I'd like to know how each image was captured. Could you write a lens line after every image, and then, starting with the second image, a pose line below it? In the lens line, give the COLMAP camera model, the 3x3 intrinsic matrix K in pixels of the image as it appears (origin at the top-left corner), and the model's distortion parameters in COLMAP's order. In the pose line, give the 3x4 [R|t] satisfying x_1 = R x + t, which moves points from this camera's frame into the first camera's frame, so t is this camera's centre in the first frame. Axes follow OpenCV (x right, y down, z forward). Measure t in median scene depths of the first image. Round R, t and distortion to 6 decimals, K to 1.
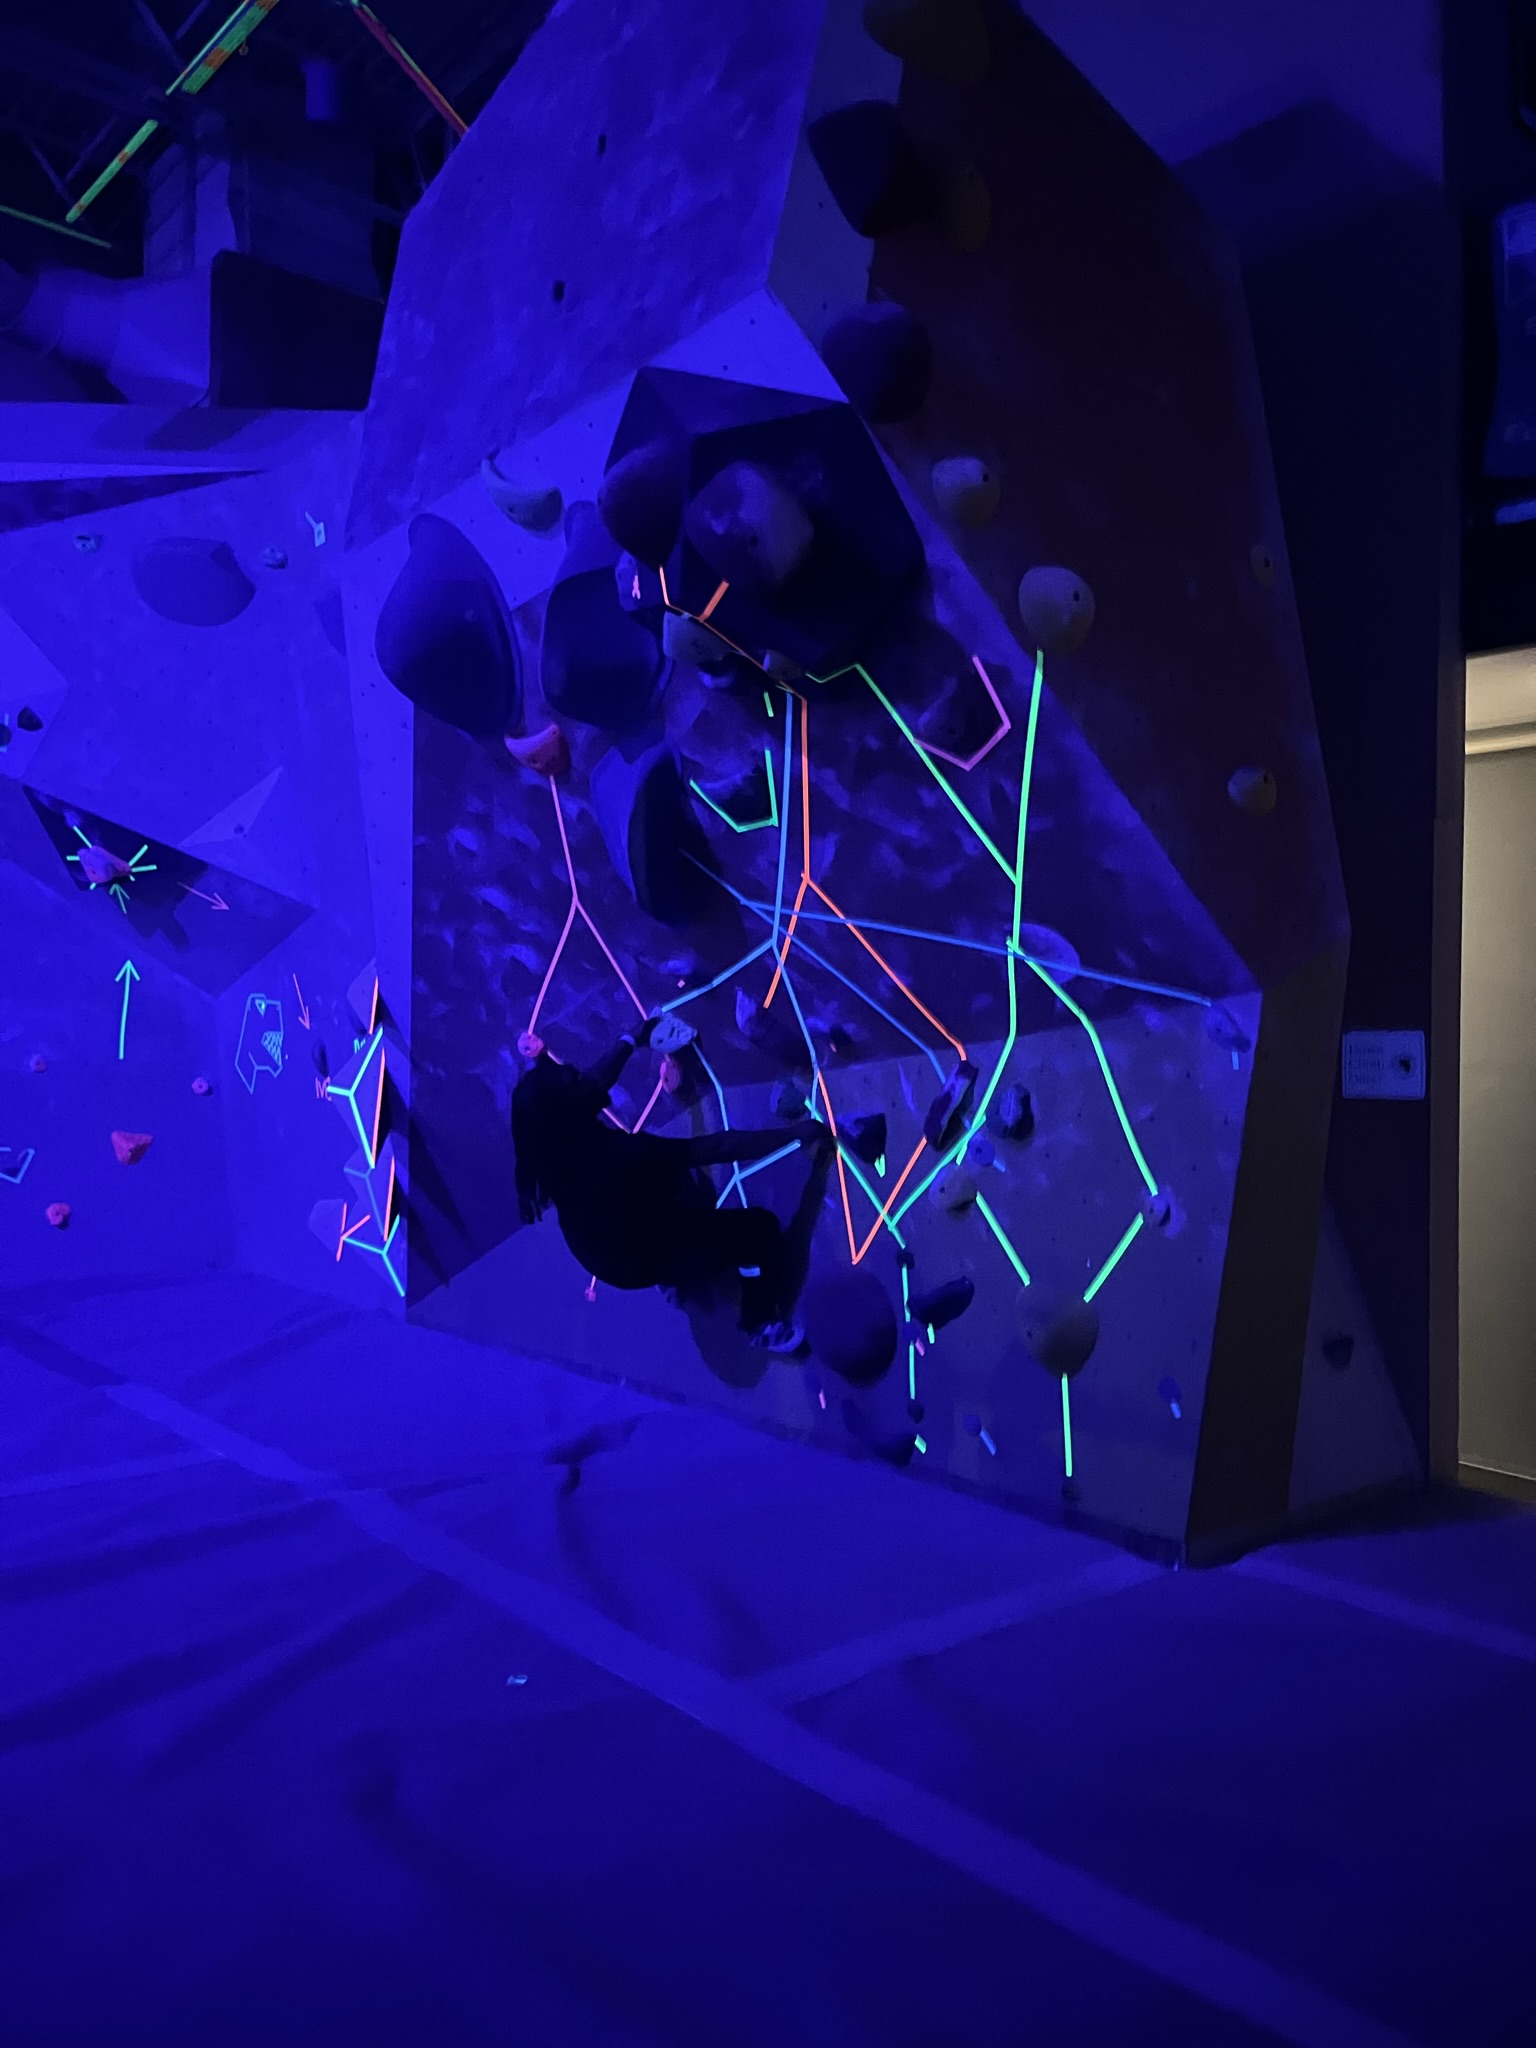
lens RADIAL K [[1562.1, 0, 767.6], [0, 1562.1, 1022.4], [0, 0, 1]] dist [0.031274, -0.001475]
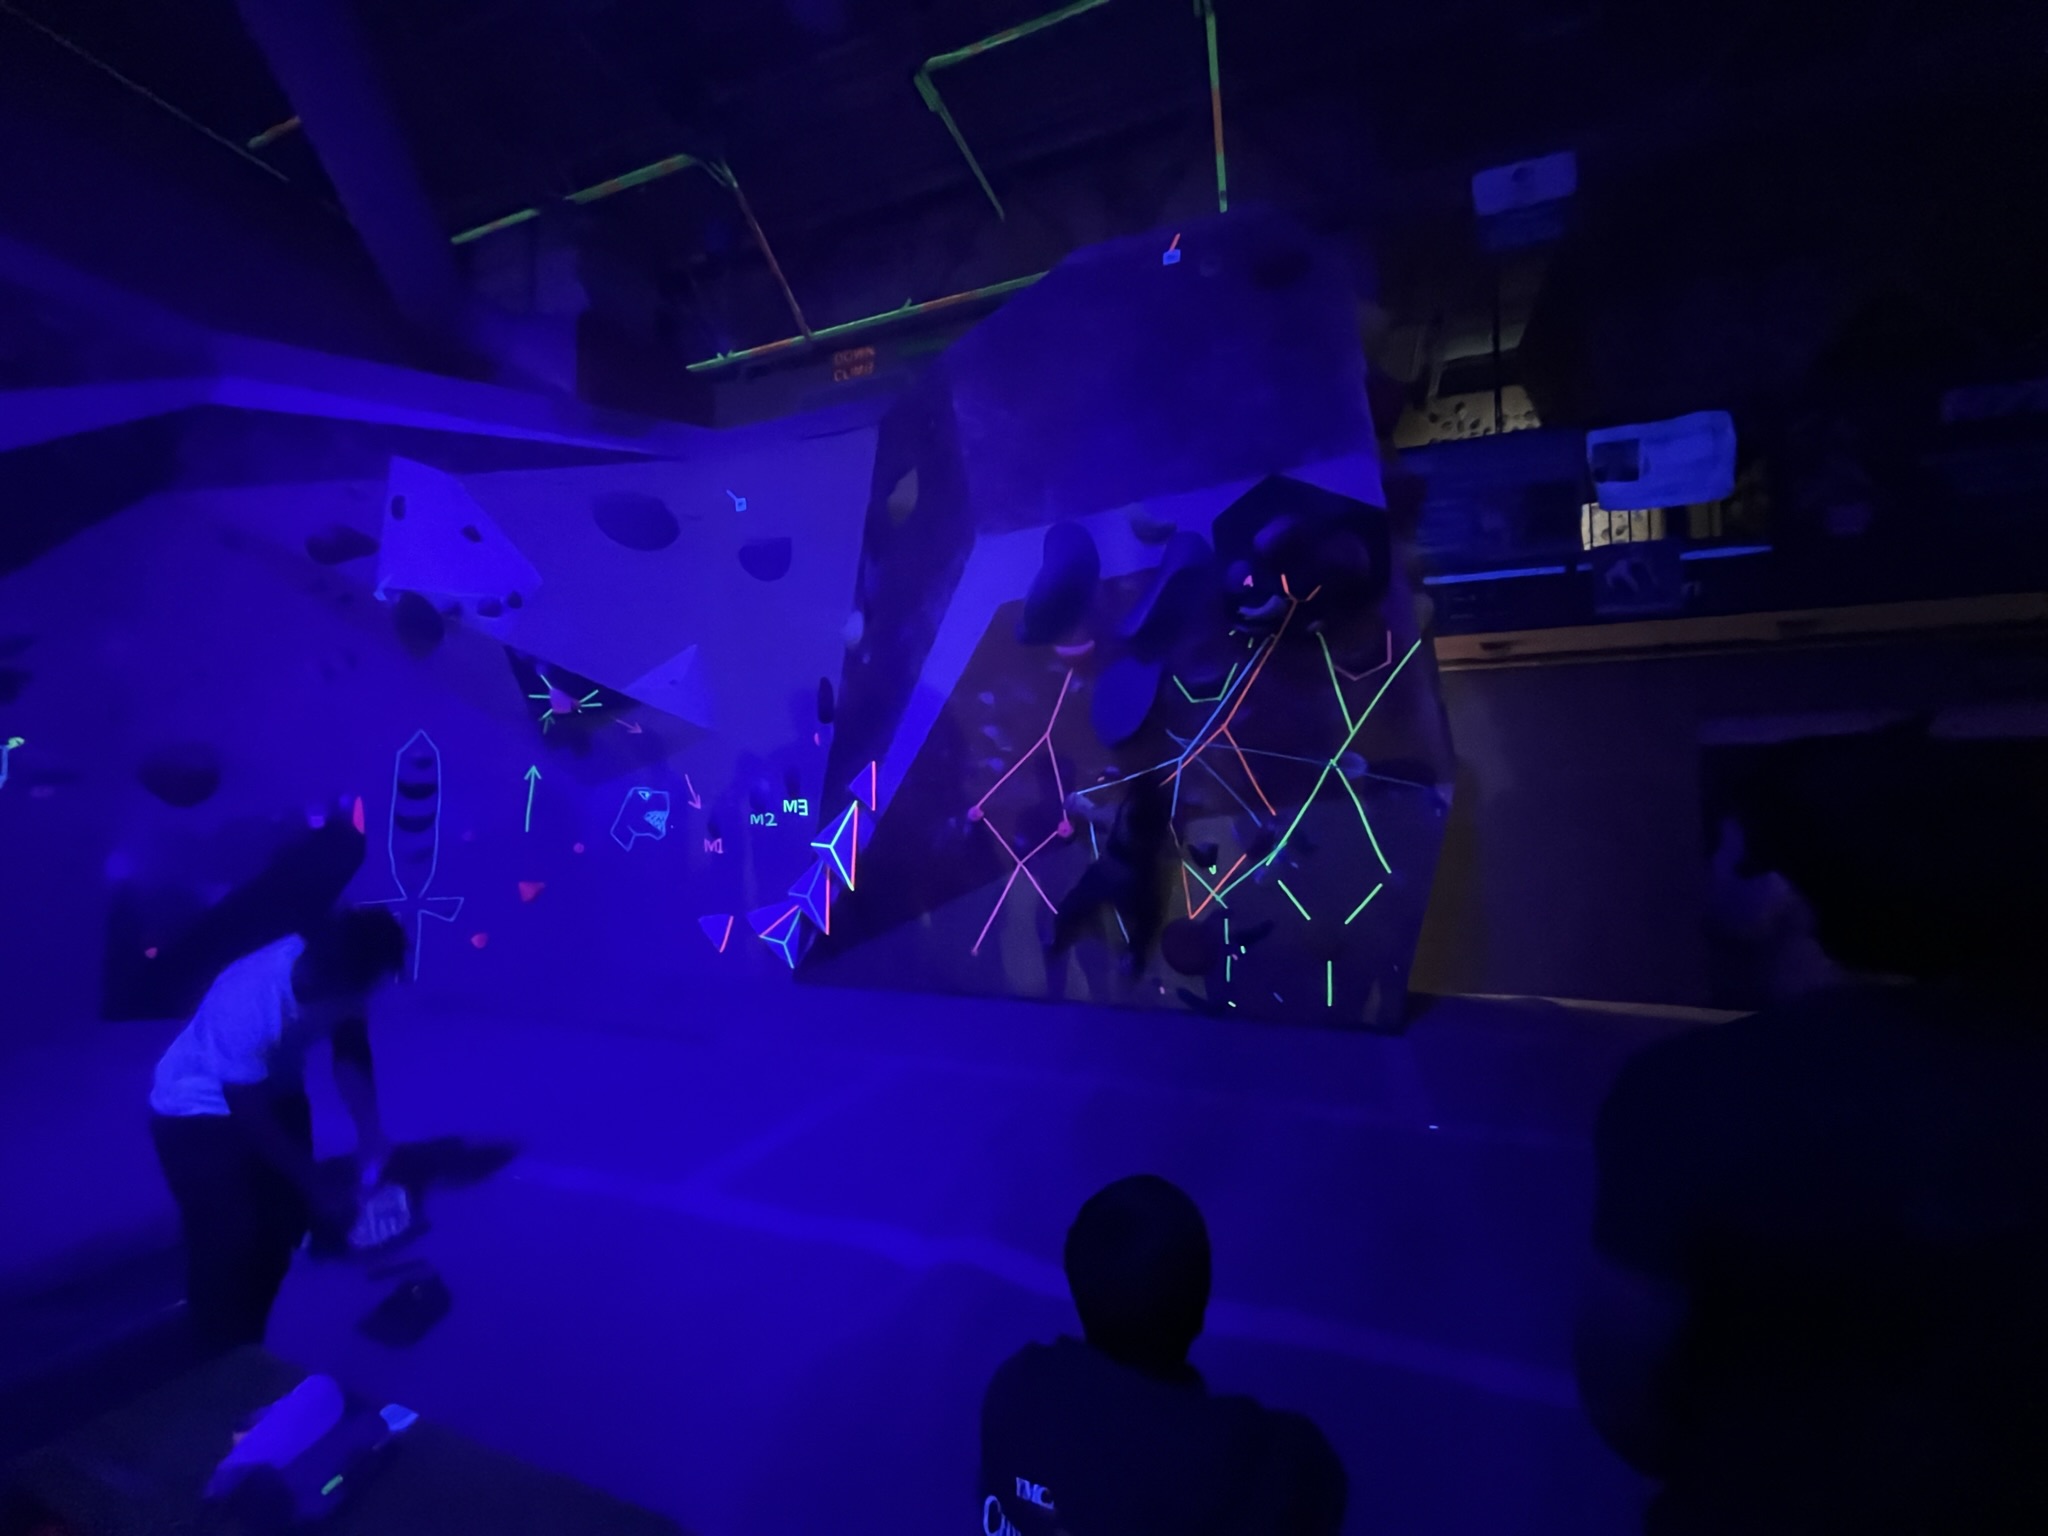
lens RADIAL K [[823.4, 0, 1024.3], [0, 823.4, 783.5], [0, 0, 1]] dist [-0.014236, -0.000277]
pose [[0.880718, -0.008445, 0.473566, -0.416672], [0.015857, 0.999806, -0.011661, -0.006933], [-0.473376, 0.017780, 0.880681, 0.113641]]
